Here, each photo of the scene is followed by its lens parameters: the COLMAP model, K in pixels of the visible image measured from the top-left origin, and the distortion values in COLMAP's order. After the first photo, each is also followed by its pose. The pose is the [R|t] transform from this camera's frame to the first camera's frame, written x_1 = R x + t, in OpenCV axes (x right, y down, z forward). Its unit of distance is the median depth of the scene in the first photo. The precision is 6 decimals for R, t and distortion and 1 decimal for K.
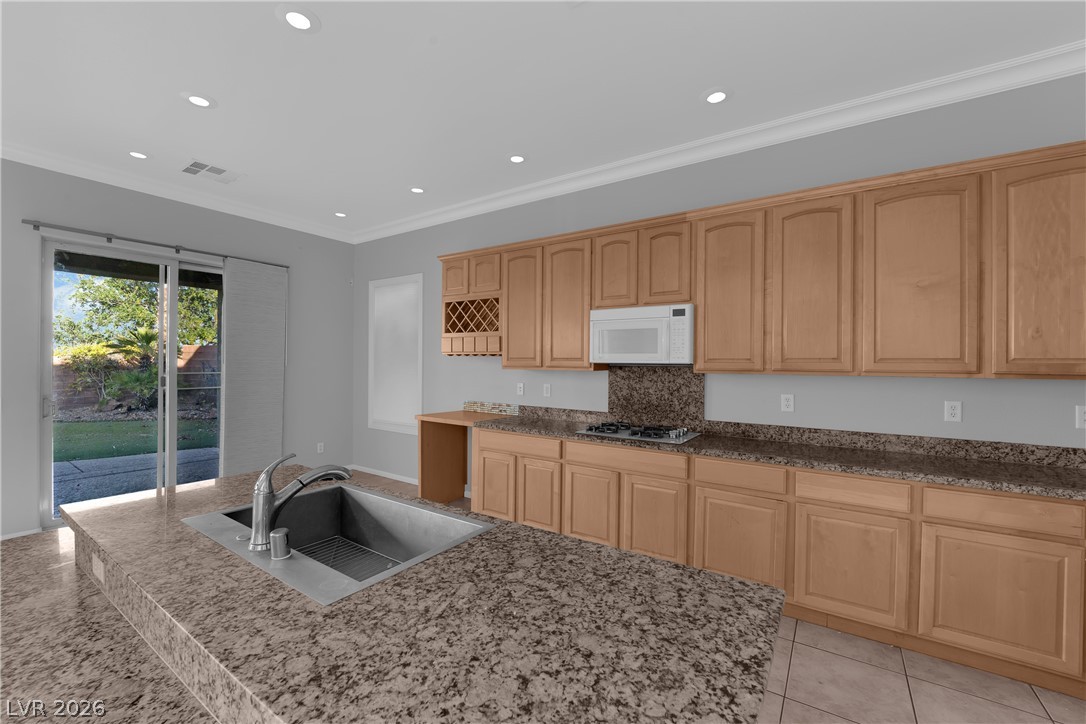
lens RADIAL K [[463.7, 0, 543.1], [0, 463.7, 363.9], [0, 0, 1]] dist [-0.010101, -0.000159]
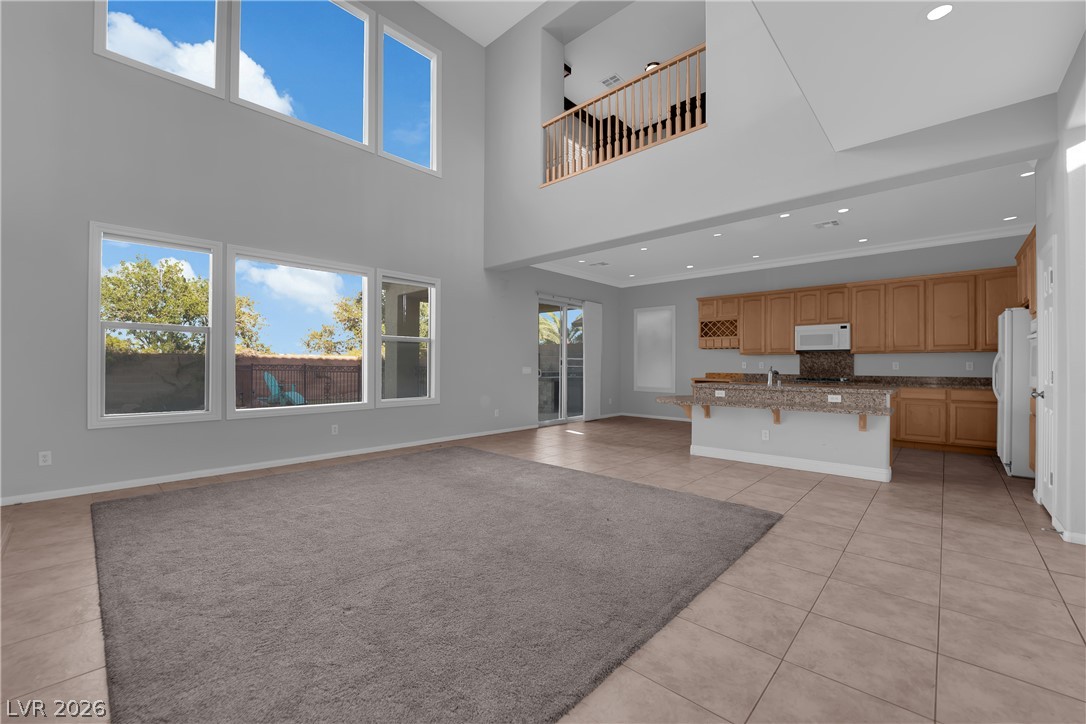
lens RADIAL K [[463.7, 0, 543.1], [0, 463.7, 363.9], [0, 0, 1]] dist [-0.010101, -0.000159]
pose [[0.988747, -0.008200, -0.149373, -0.762727], [0.007755, 0.999964, -0.003561, 0.061699], [0.149397, 0.002363, 0.988775, -1.349344]]
